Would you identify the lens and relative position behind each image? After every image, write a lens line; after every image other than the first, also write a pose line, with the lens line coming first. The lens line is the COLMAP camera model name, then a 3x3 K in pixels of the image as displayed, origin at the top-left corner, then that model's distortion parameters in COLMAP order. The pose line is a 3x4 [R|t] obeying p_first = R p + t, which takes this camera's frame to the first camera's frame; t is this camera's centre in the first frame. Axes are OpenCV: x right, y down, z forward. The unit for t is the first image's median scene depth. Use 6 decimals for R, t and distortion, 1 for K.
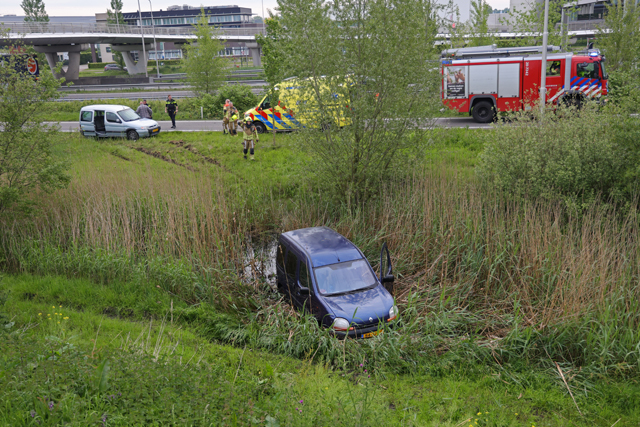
lens RADIAL K [[700.0, 0, 320.0], [0, 700.0, 213.5], [0, 0, 1]] dist [0.007238, 0.013865]
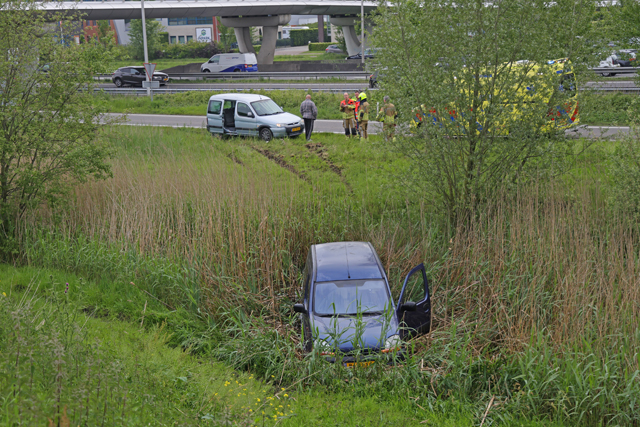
lens RADIAL K [[1143.7, 0, 320.0], [0, 1143.7, 213.5], [0, 0, 1]] dist [0.028360, 0.057583]
pose [[0.937729, 0.065958, -0.341050, 0.207070], [-0.089134, 0.994623, -0.052722, 0.031425], [0.335738, 0.079838, 0.938566, -0.119920]]
